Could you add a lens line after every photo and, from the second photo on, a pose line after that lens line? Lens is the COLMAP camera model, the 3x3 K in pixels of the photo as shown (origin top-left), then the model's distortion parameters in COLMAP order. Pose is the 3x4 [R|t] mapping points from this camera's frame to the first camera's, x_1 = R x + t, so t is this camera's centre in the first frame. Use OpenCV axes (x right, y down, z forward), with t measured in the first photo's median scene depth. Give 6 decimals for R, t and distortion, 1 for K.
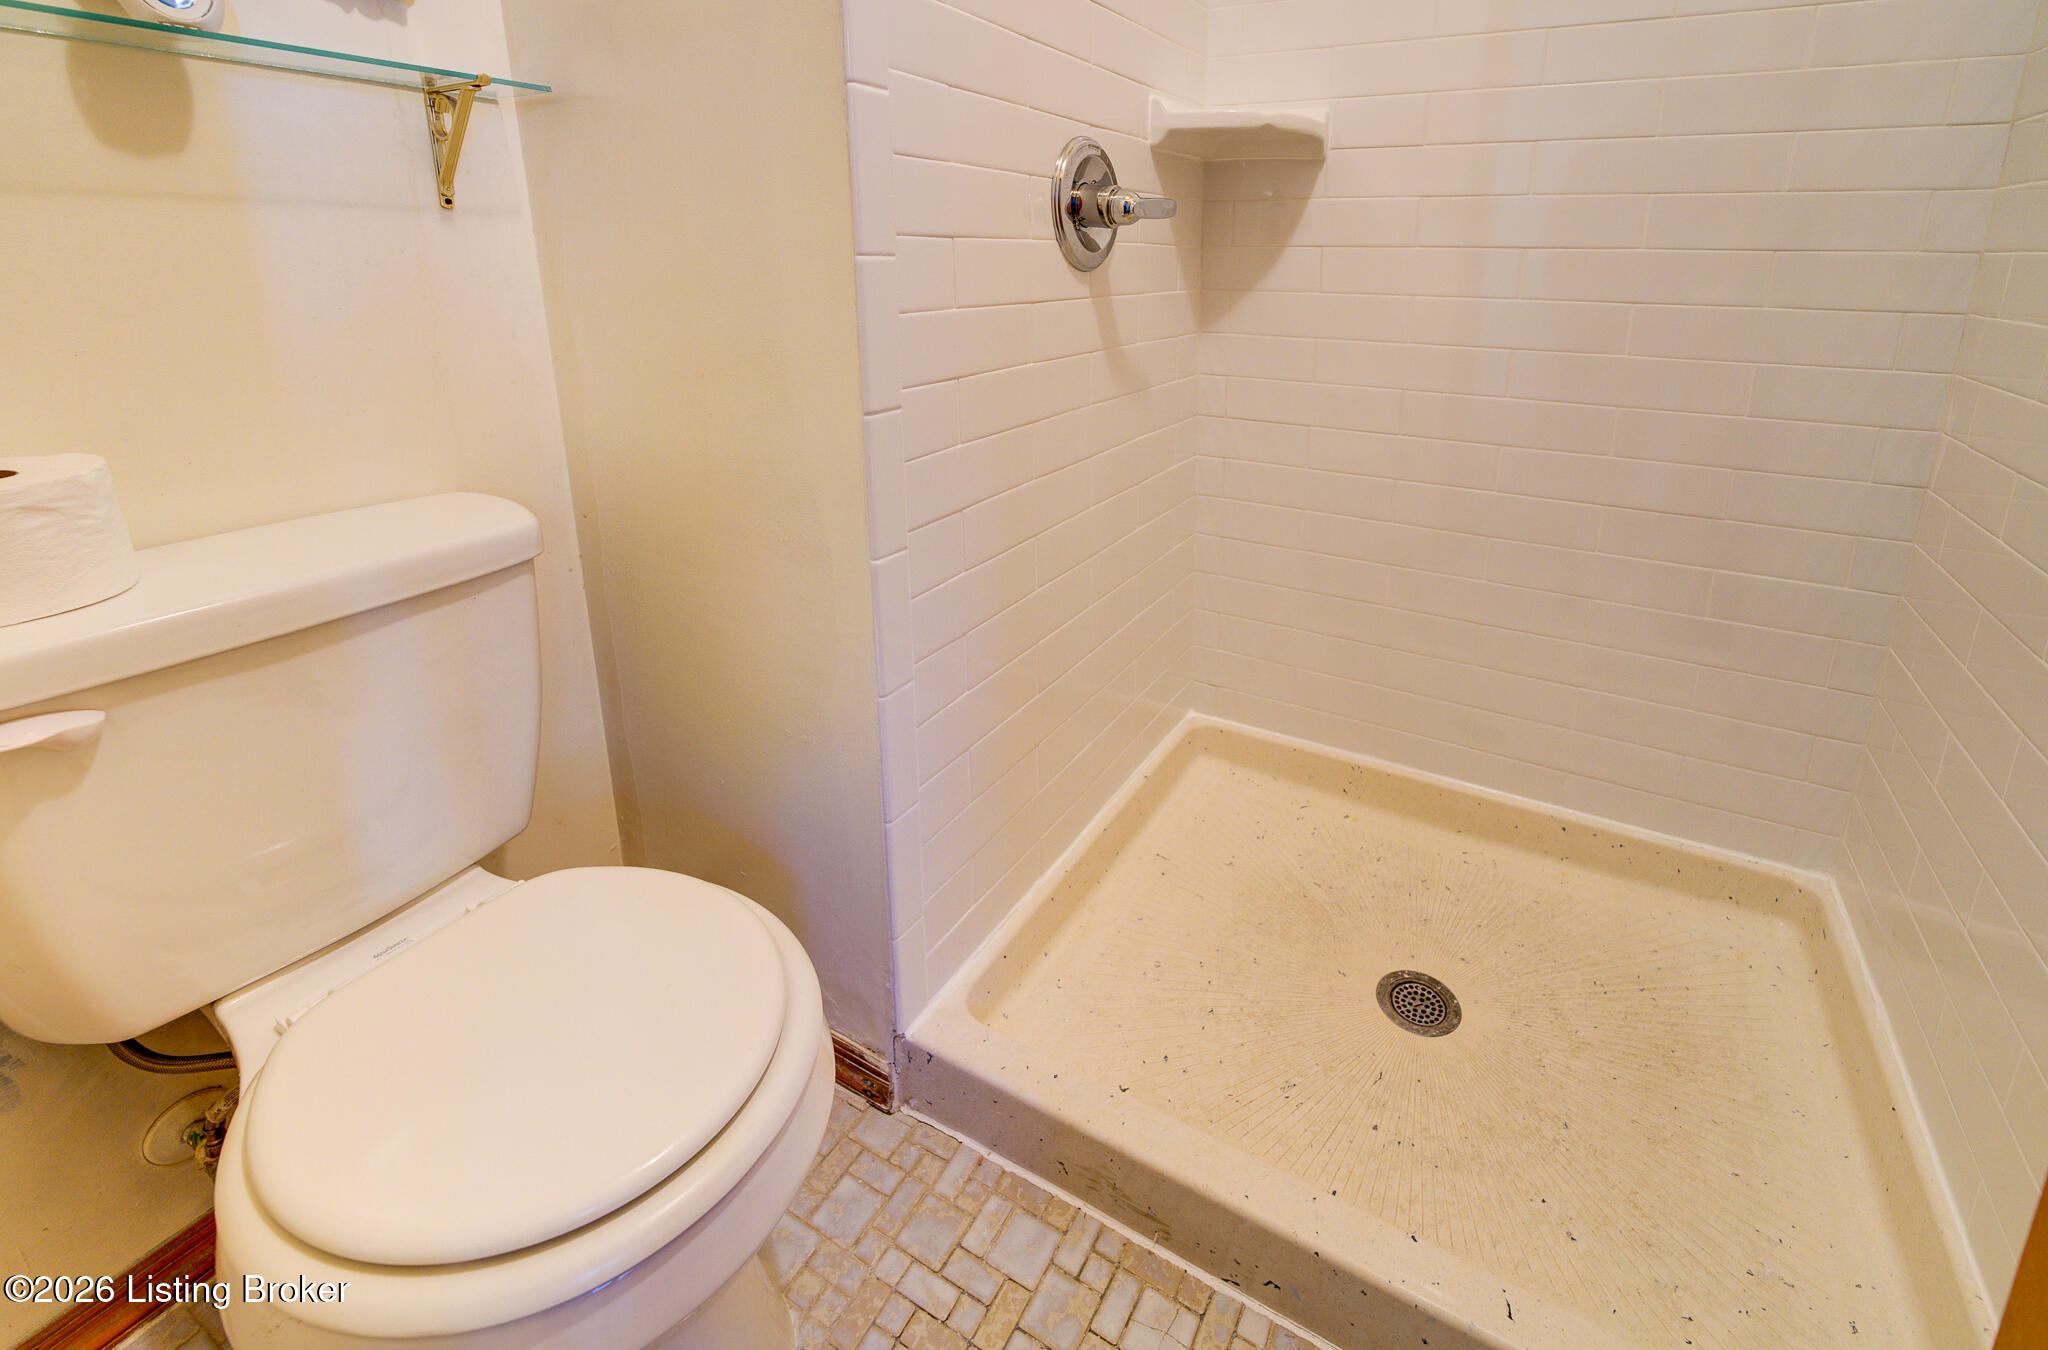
lens RADIAL K [[887.1, 0, 1024.0], [0, 887.1, 675.0], [0, 0, 1]] dist [0.001188, -0.000269]
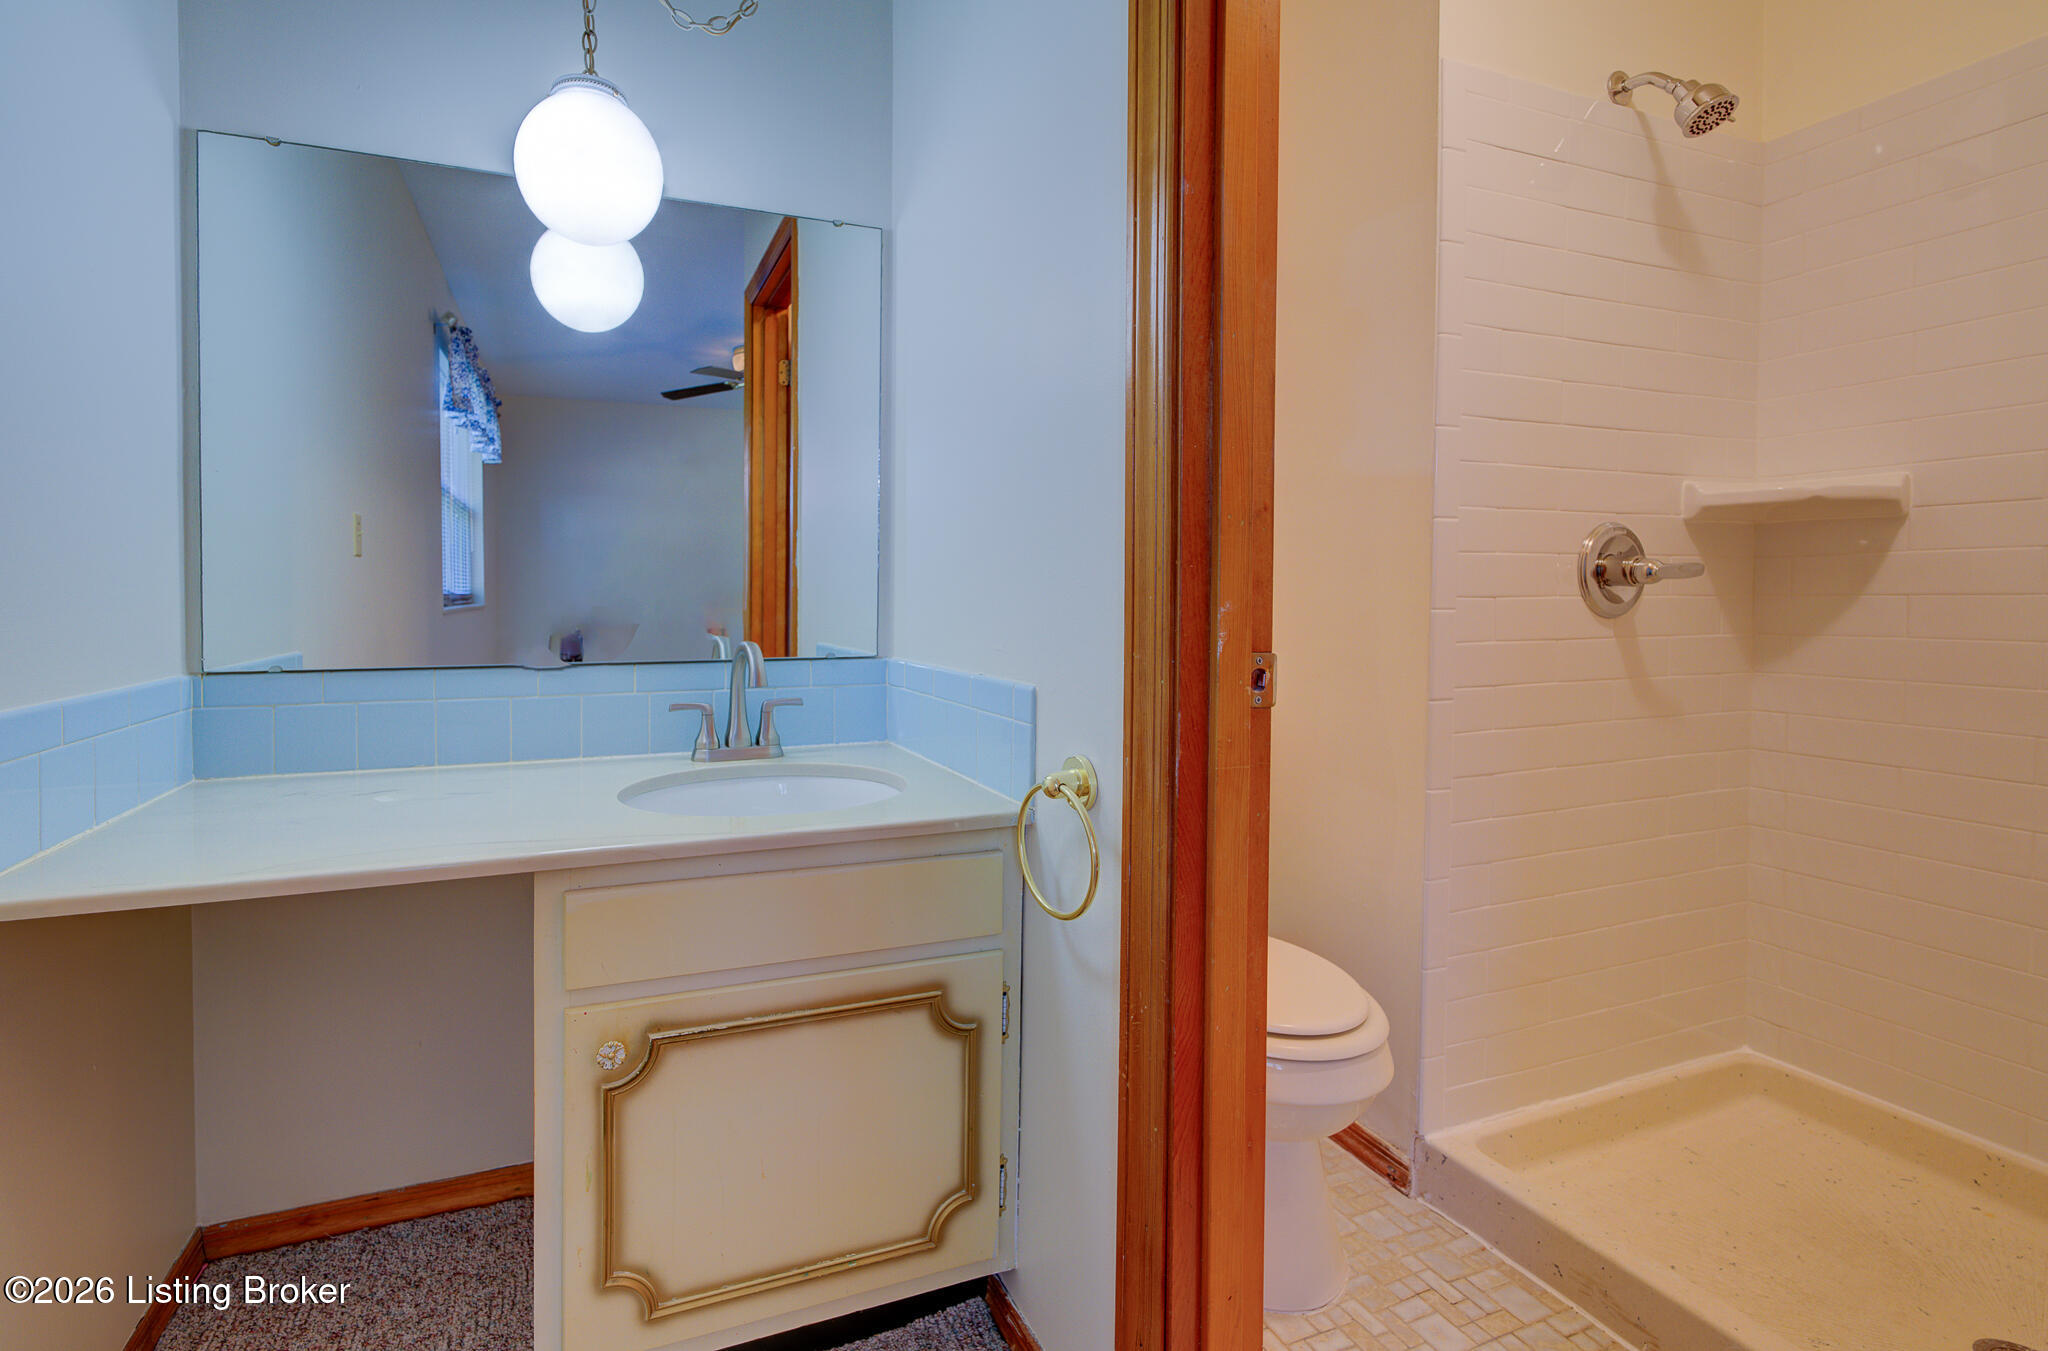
lens RADIAL K [[887.1, 0, 1024.0], [0, 887.1, 675.5], [0, 0, 1]] dist [0.001188, -0.000269]
pose [[0.856736, 0.031773, -0.514776, 0.015390], [-0.212229, 0.931400, -0.295723, 0.278503], [0.470066, 0.362607, 0.804707, -0.613462]]
